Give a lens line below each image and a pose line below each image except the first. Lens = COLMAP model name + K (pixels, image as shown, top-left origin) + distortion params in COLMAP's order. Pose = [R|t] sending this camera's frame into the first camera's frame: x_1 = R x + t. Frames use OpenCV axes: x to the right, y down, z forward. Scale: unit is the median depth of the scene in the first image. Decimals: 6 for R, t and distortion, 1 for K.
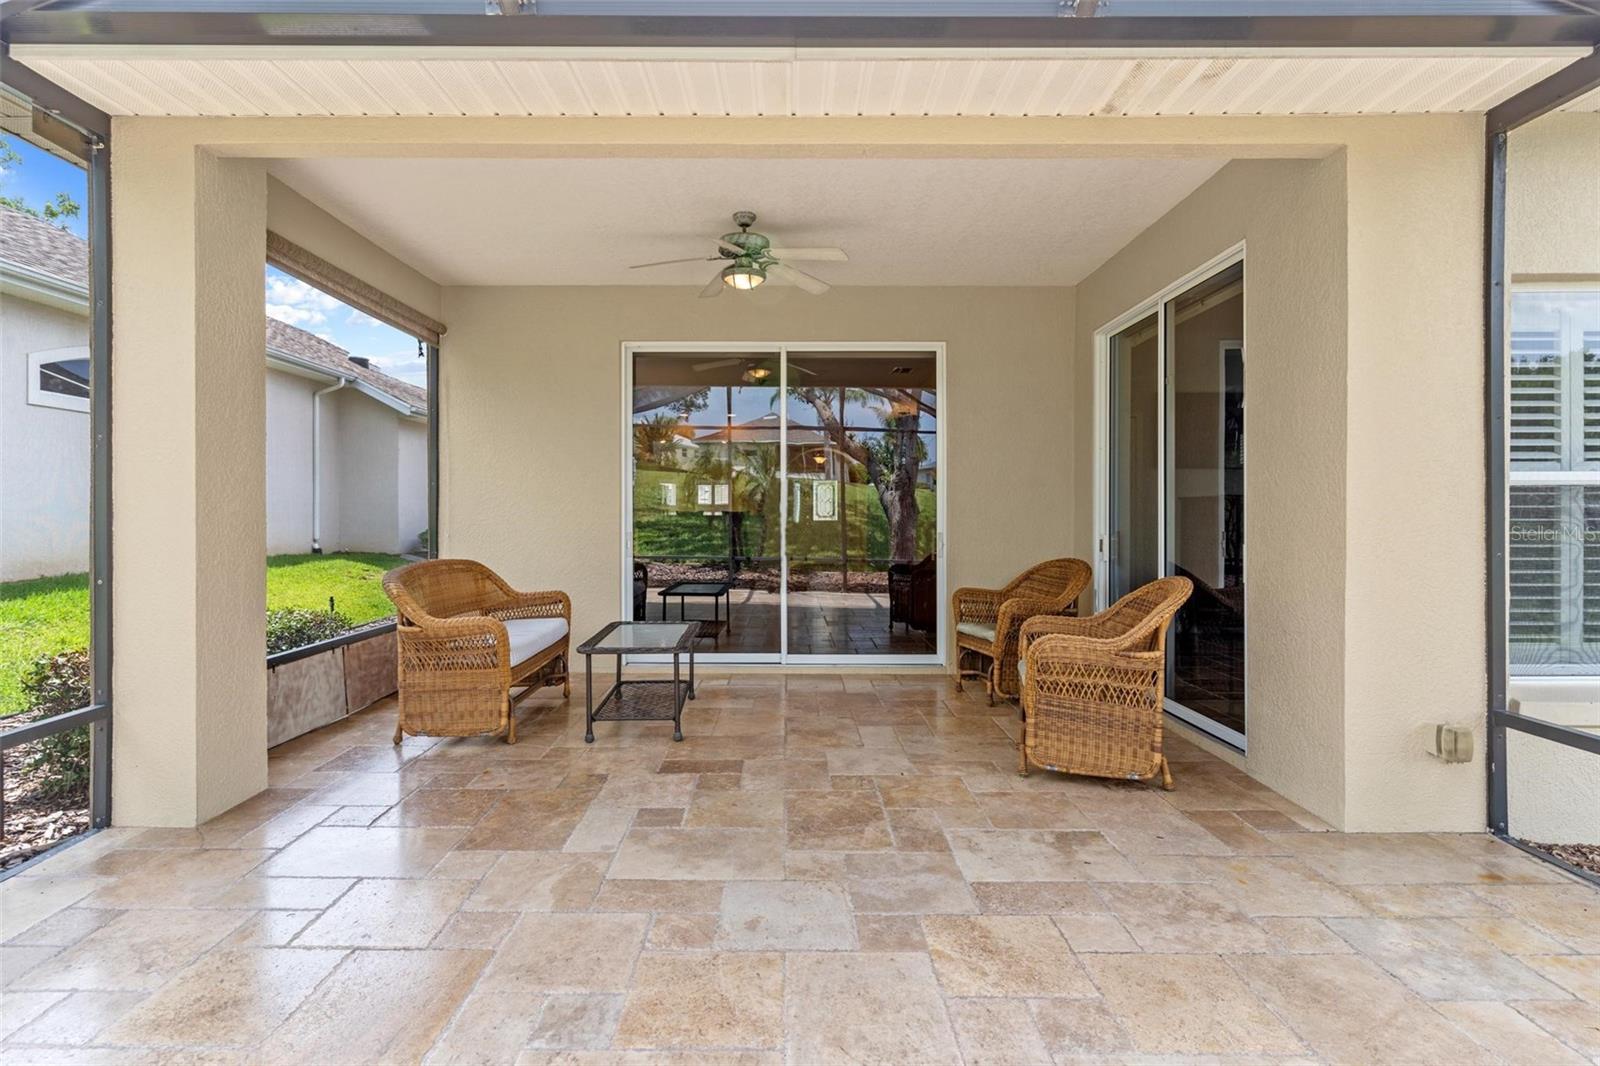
lens RADIAL K [[772.4, 0, 784.4], [0, 772.4, 507.3], [0, 0, 1]] dist [-0.000298, -0.001658]
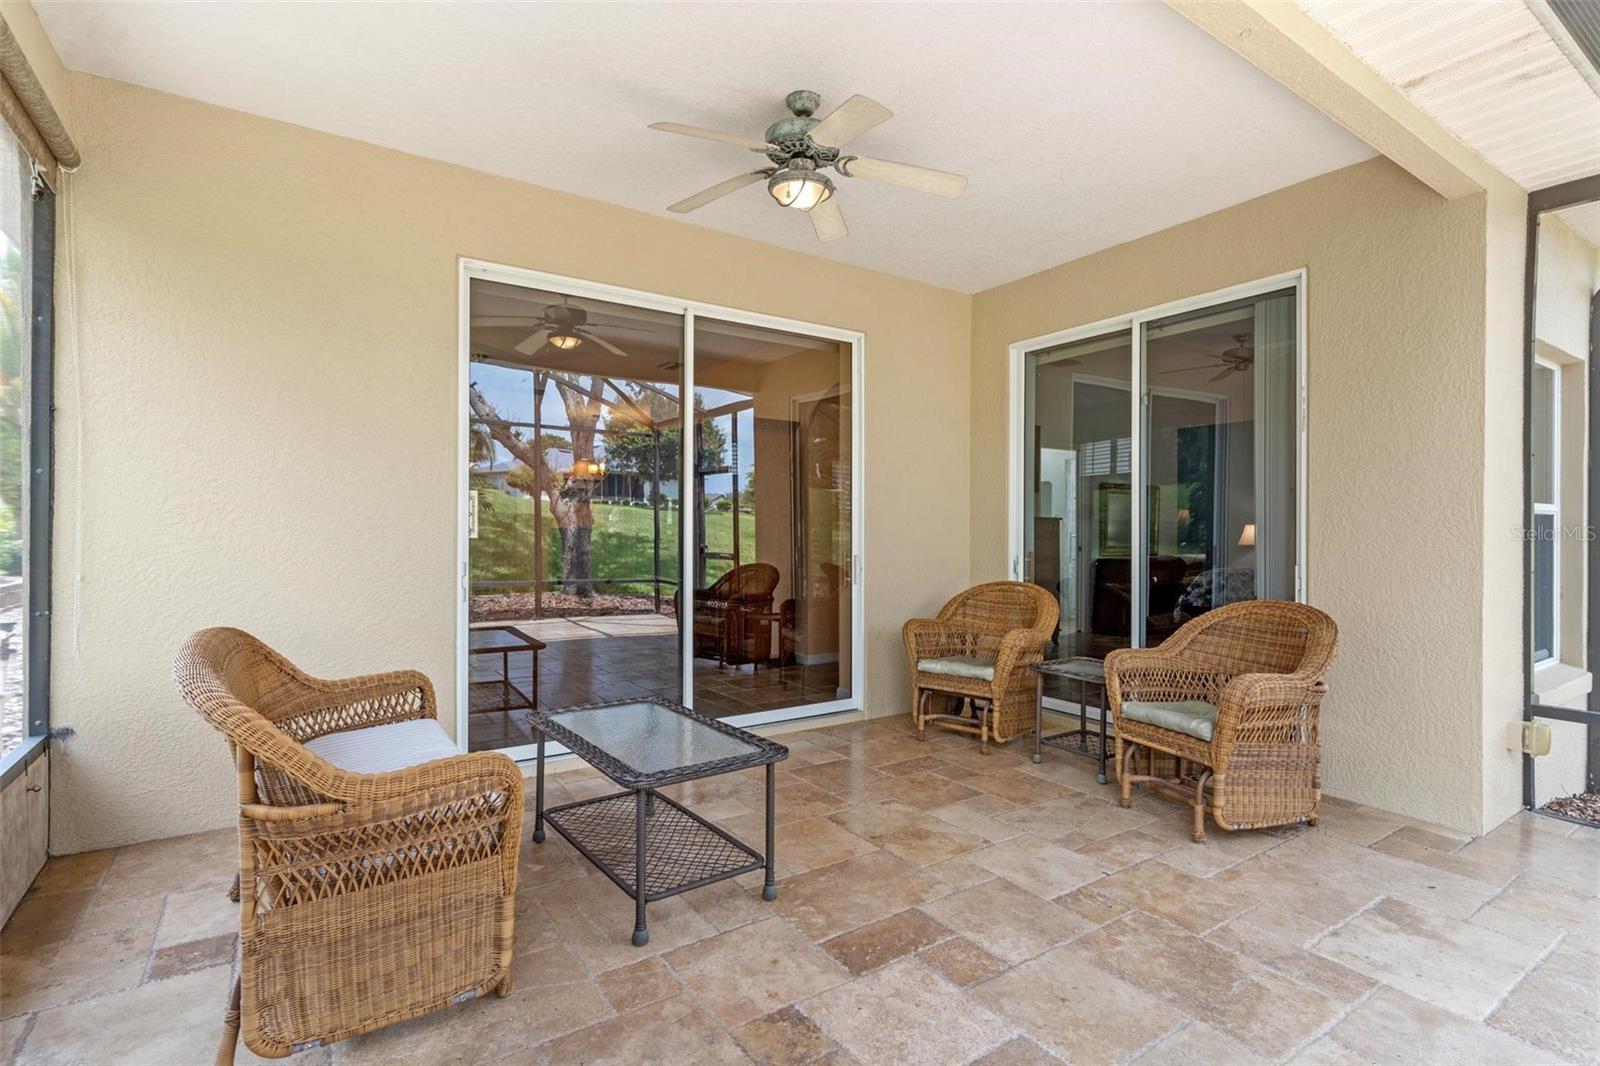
lens RADIAL K [[772.4, 0, 787.0], [0, 772.4, 523.8], [0, 0, 1]] dist [-0.000298, -0.001658]
pose [[0.828409, 0.003305, 0.560114, -0.550858], [-0.007769, 0.999954, 0.005590, -0.006597], [-0.560069, -0.008982, 0.828397, 0.547318]]
